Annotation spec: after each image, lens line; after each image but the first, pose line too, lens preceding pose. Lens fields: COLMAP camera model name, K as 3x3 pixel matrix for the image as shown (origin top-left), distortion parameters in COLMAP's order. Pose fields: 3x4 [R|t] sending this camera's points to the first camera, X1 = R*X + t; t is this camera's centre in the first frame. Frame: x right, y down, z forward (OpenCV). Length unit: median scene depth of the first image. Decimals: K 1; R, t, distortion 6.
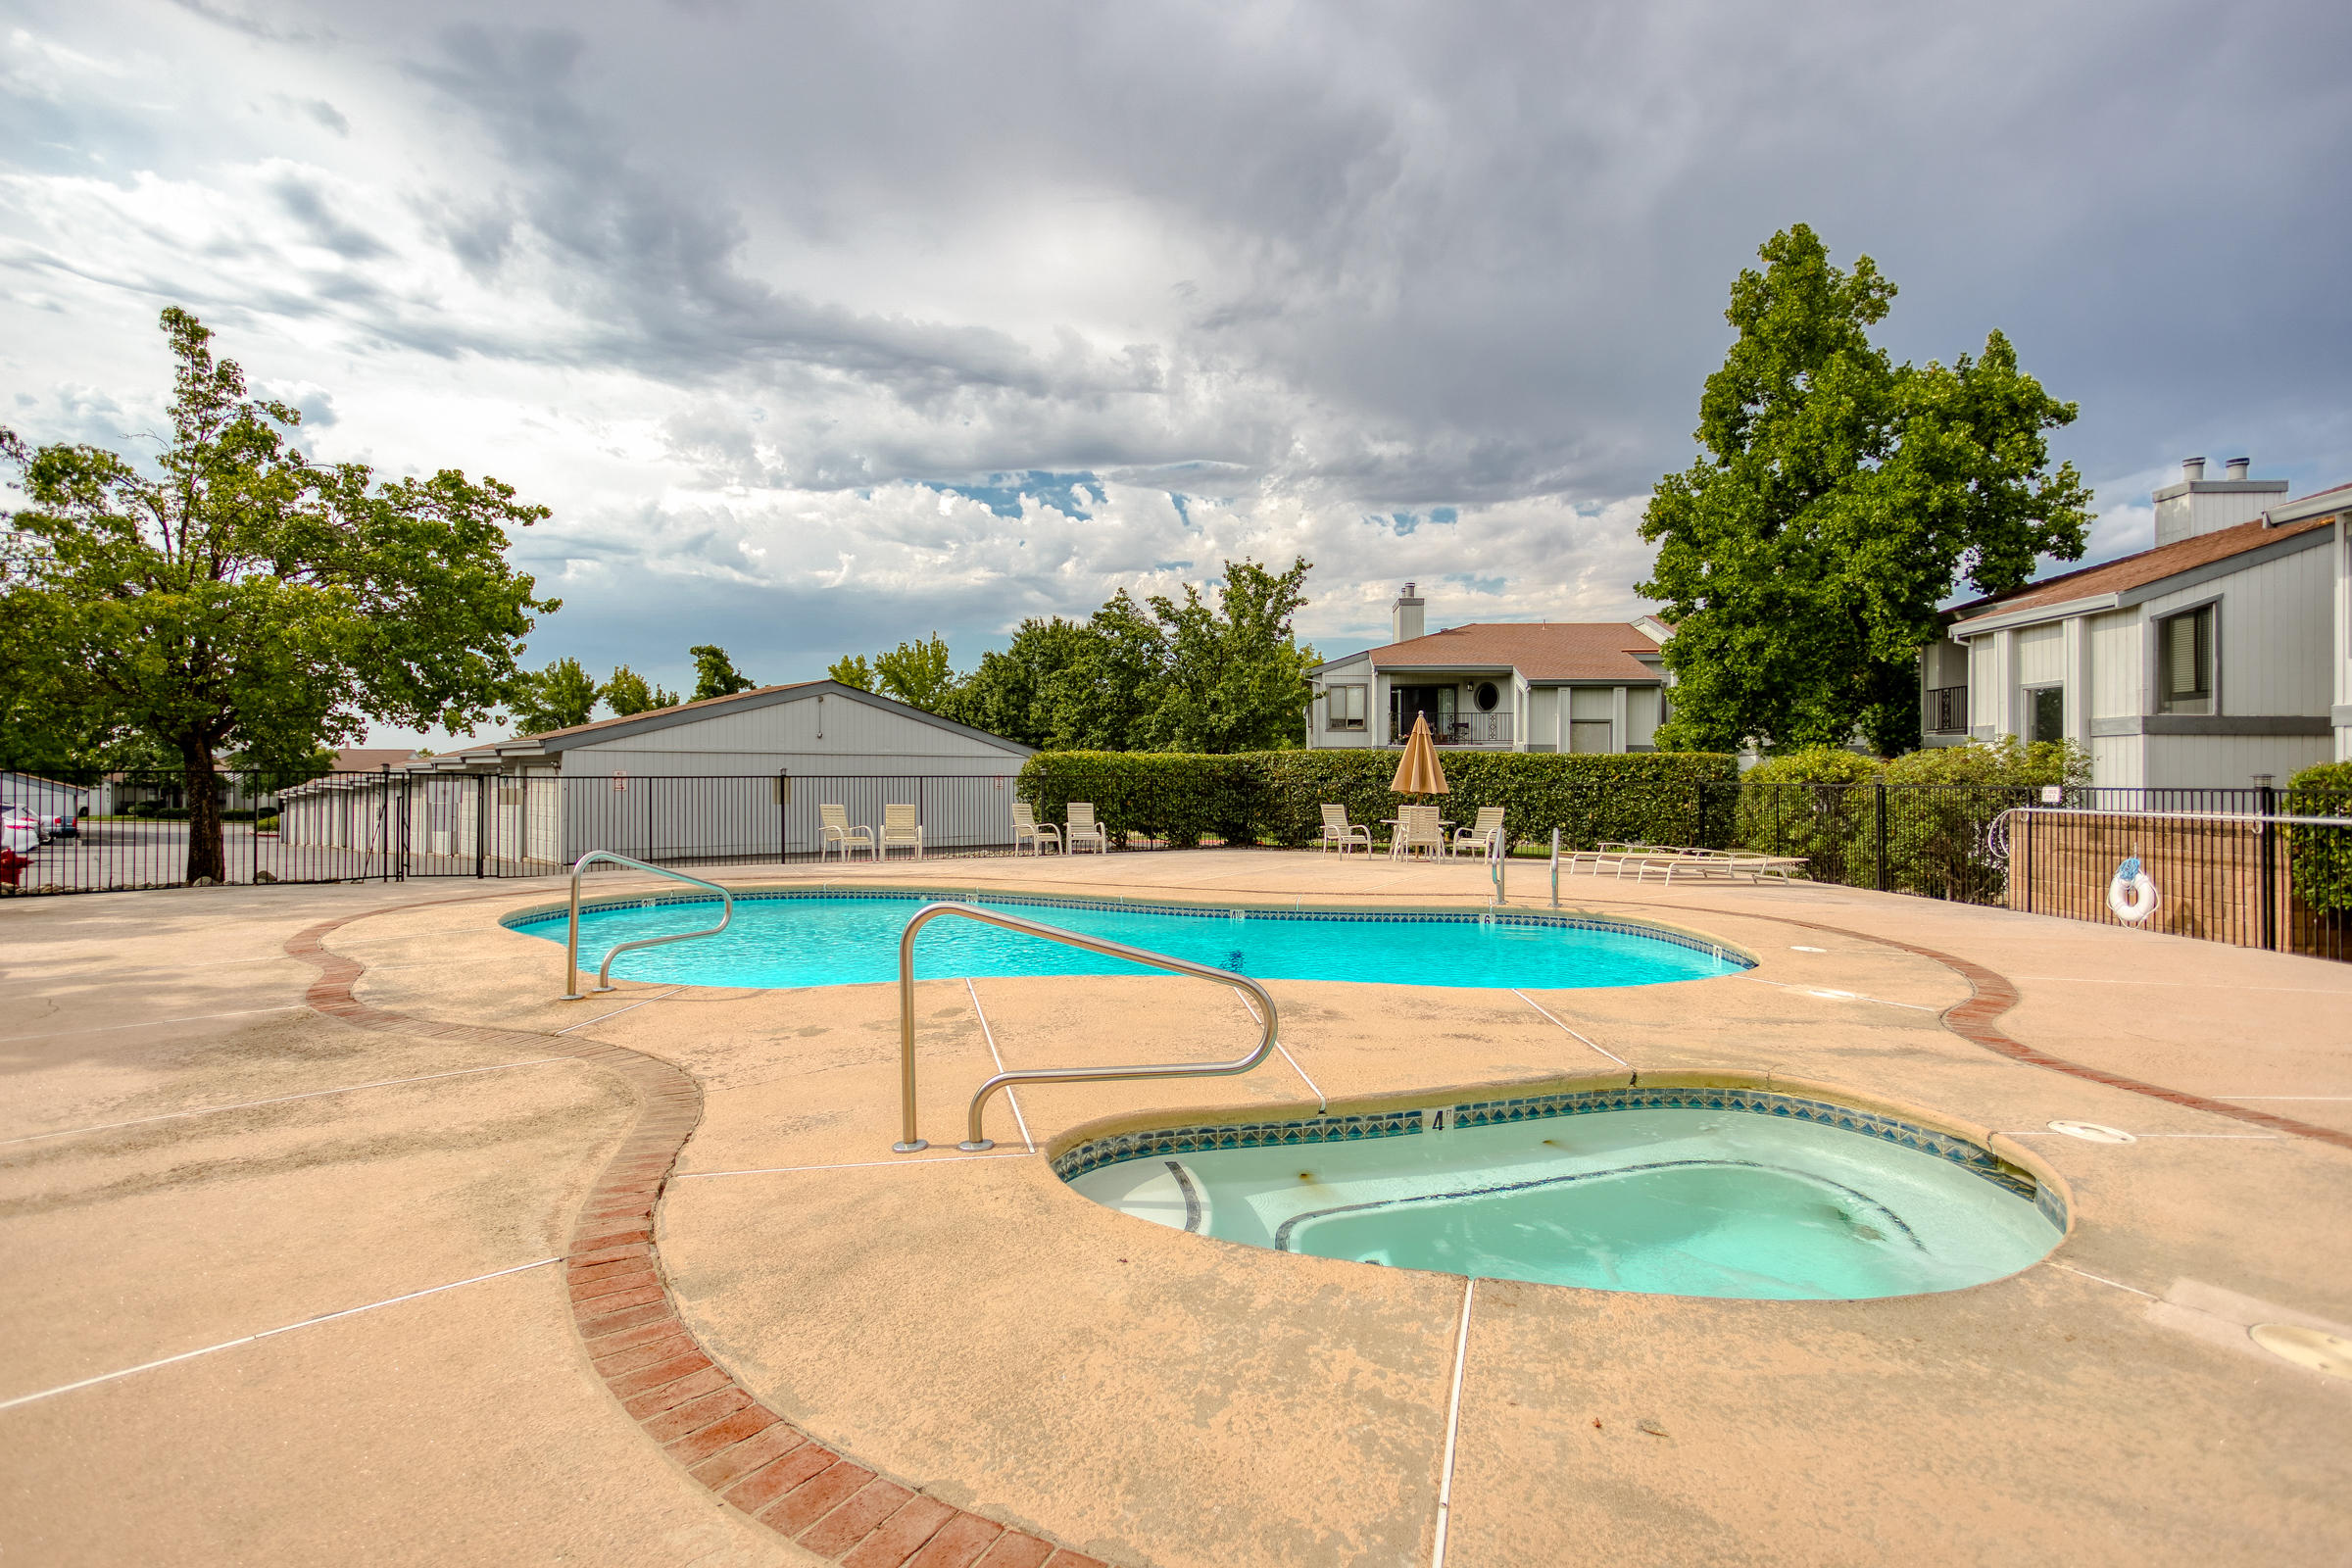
lens RADIAL K [[1160.3, 0, 1174.2], [0, 1160.3, 782.7], [0, 0, 1]] dist [-0.054405, 0.035845]
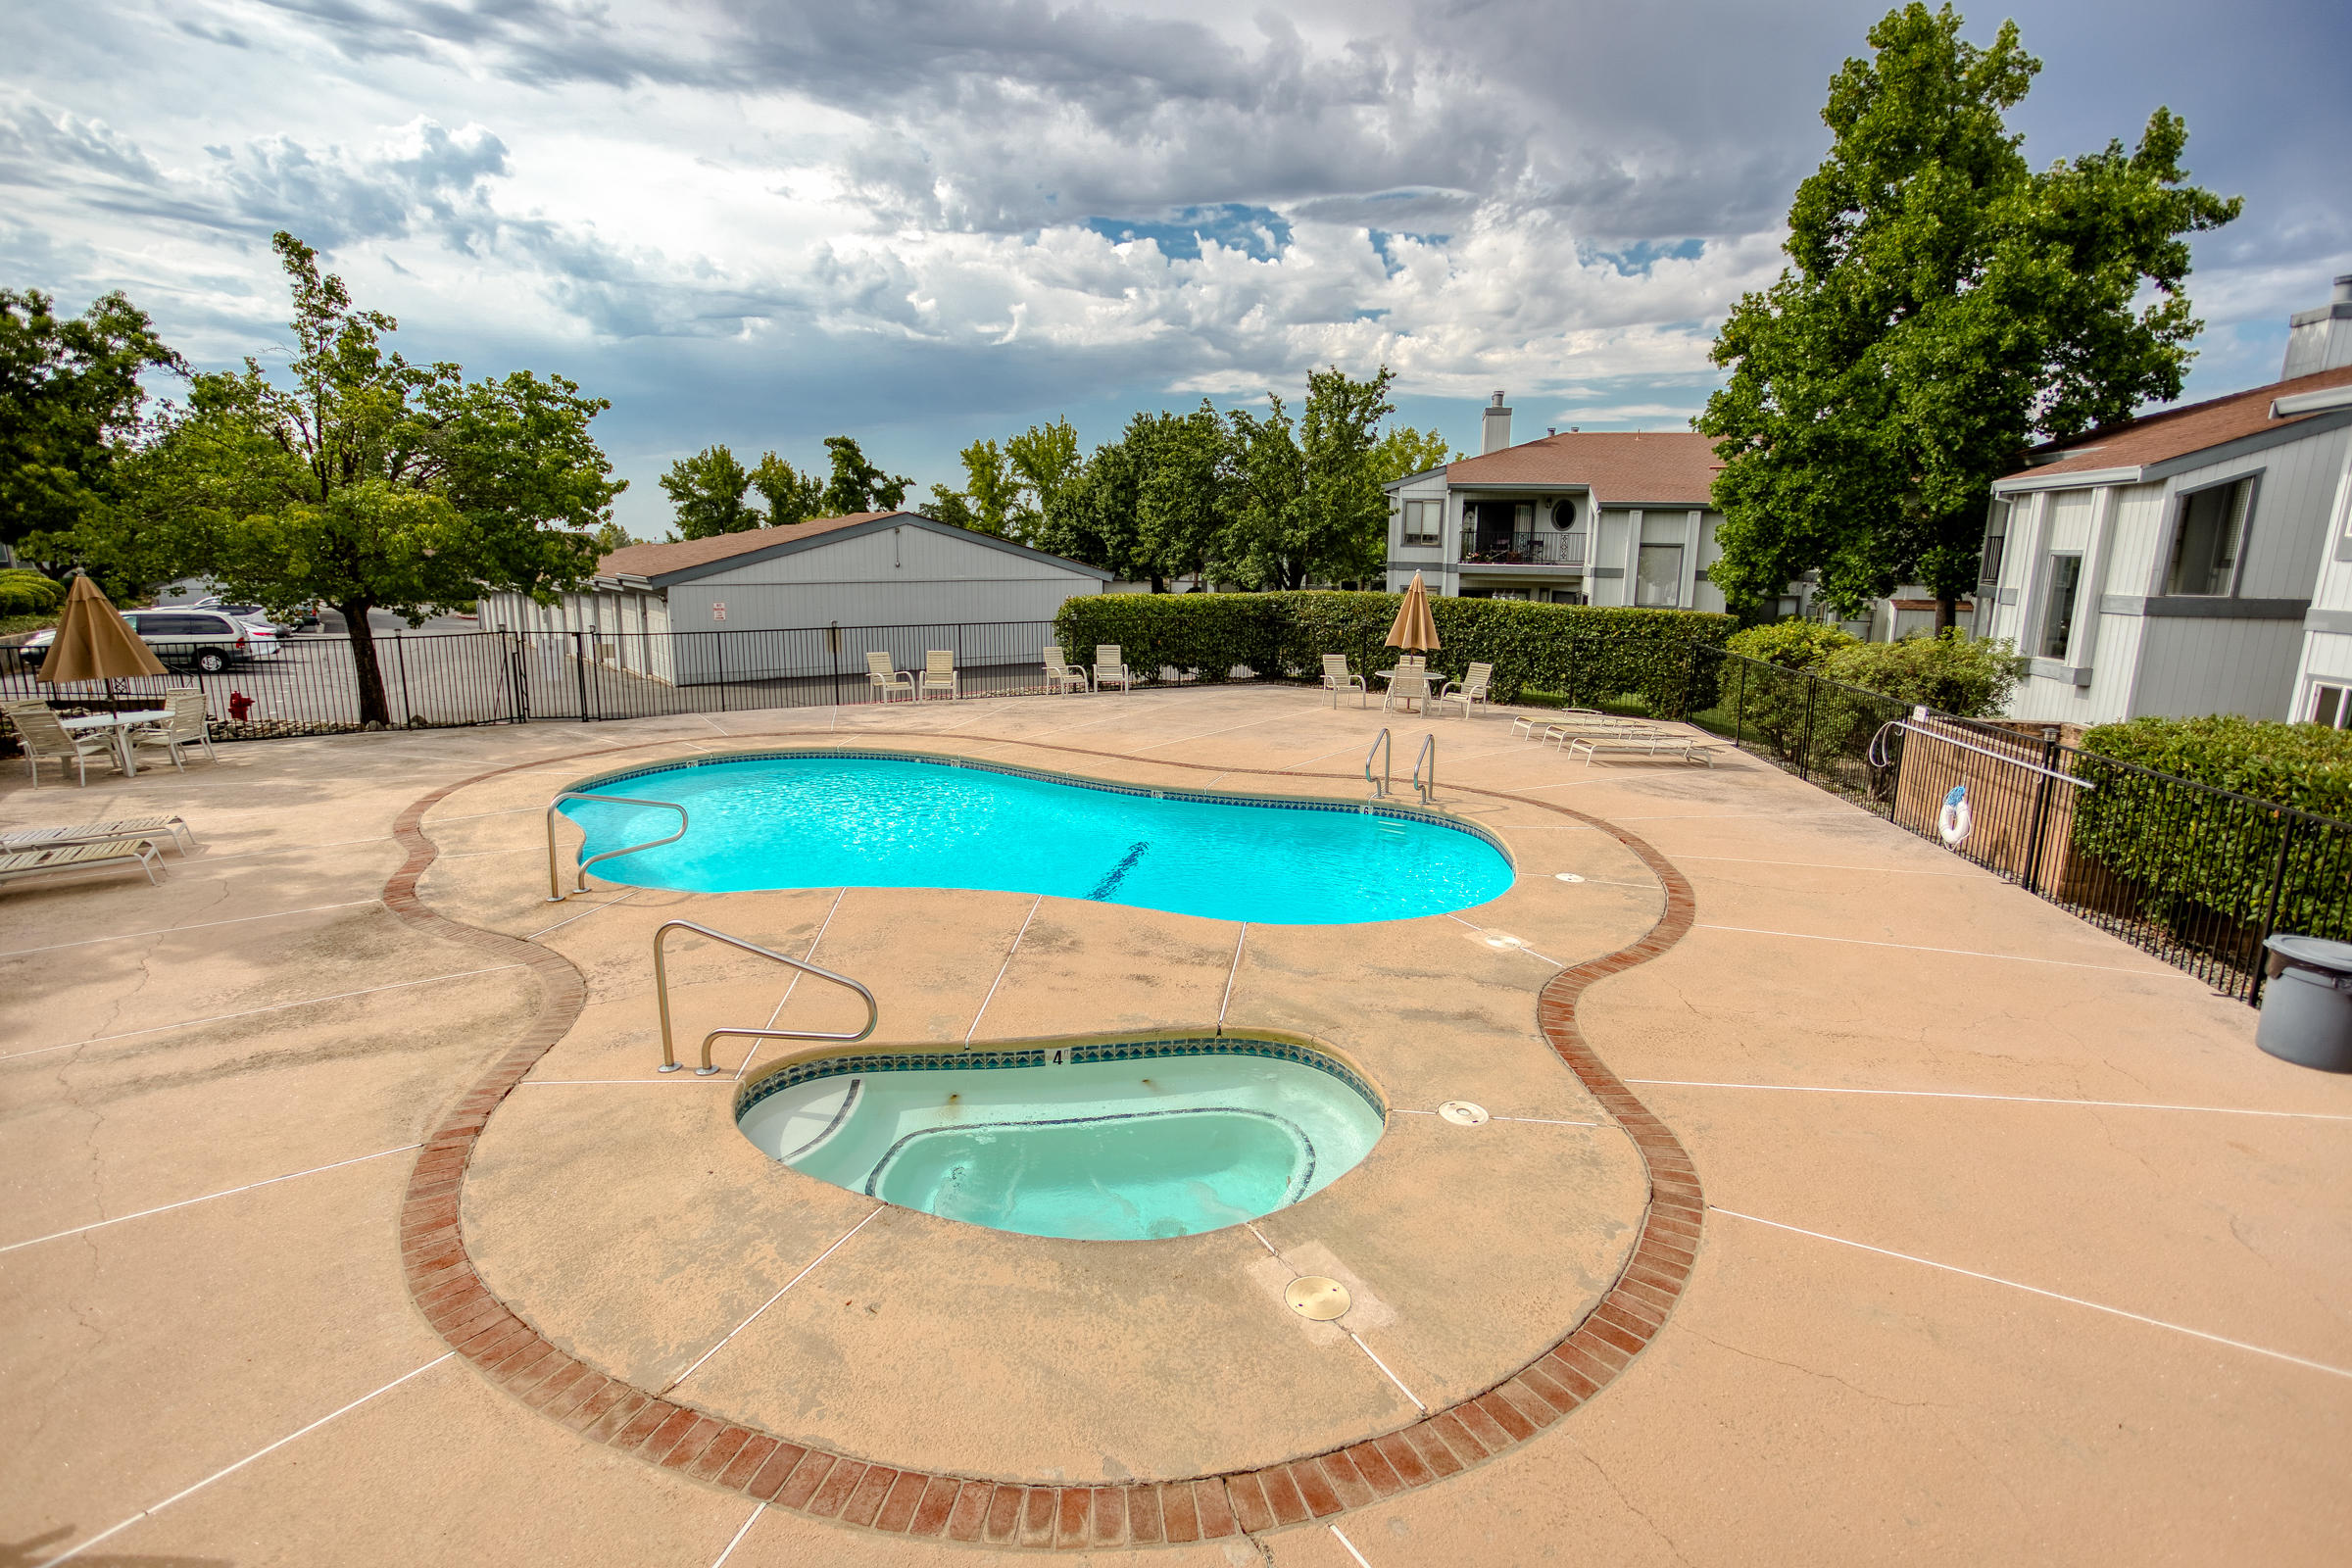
lens RADIAL K [[1140.6, 0, 1176.0], [0, 1140.6, 784.0], [0, 0, 1]] dist [-0.050831, 0.034765]
pose [[0.991270, 0.034967, -0.127130, 0.123953], [-0.008372, 0.978940, 0.203976, -0.074576], [0.131585, -0.201130, 0.970686, -0.063807]]
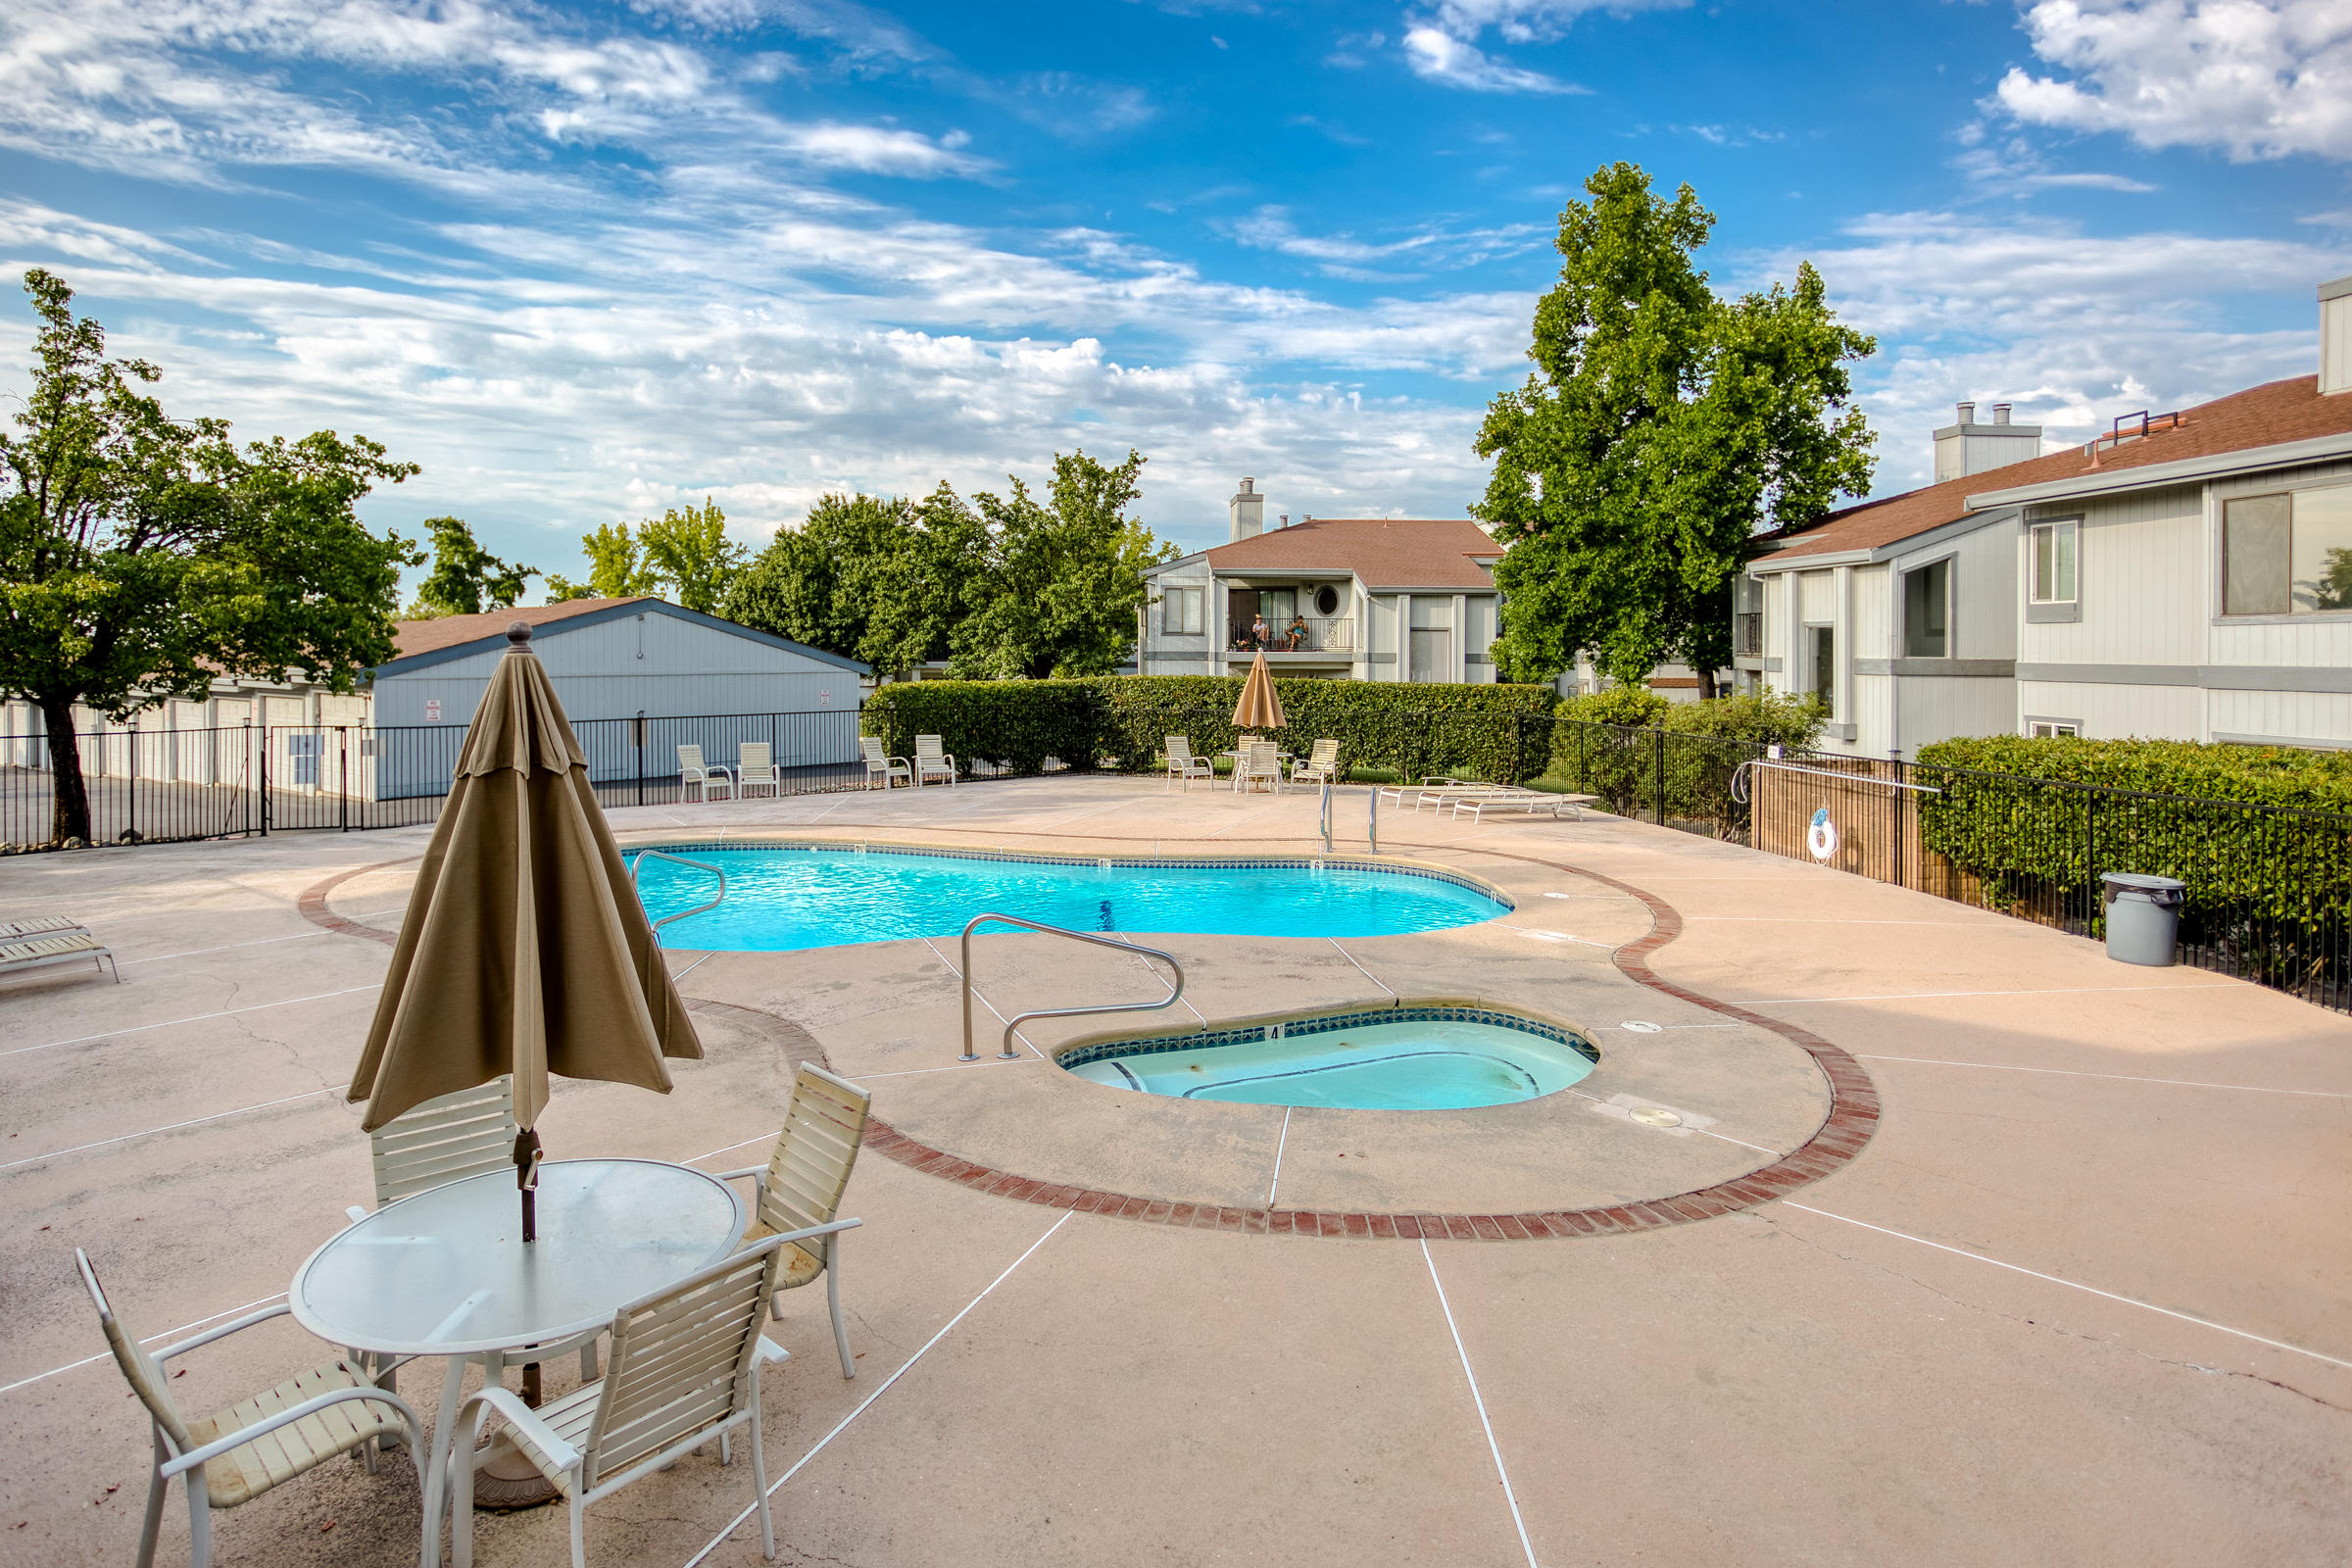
lens RADIAL K [[1358.6, 0, 1127.6], [0, 1358.6, 664.2], [0, 0, 1]] dist [-0.052530, 0.048346]
pose [[0.993531, -0.002753, 0.113523, -0.042781], [0.001791, 0.999962, 0.008575, -0.054153], [-0.113543, -0.008317, 0.993498, -0.193361]]
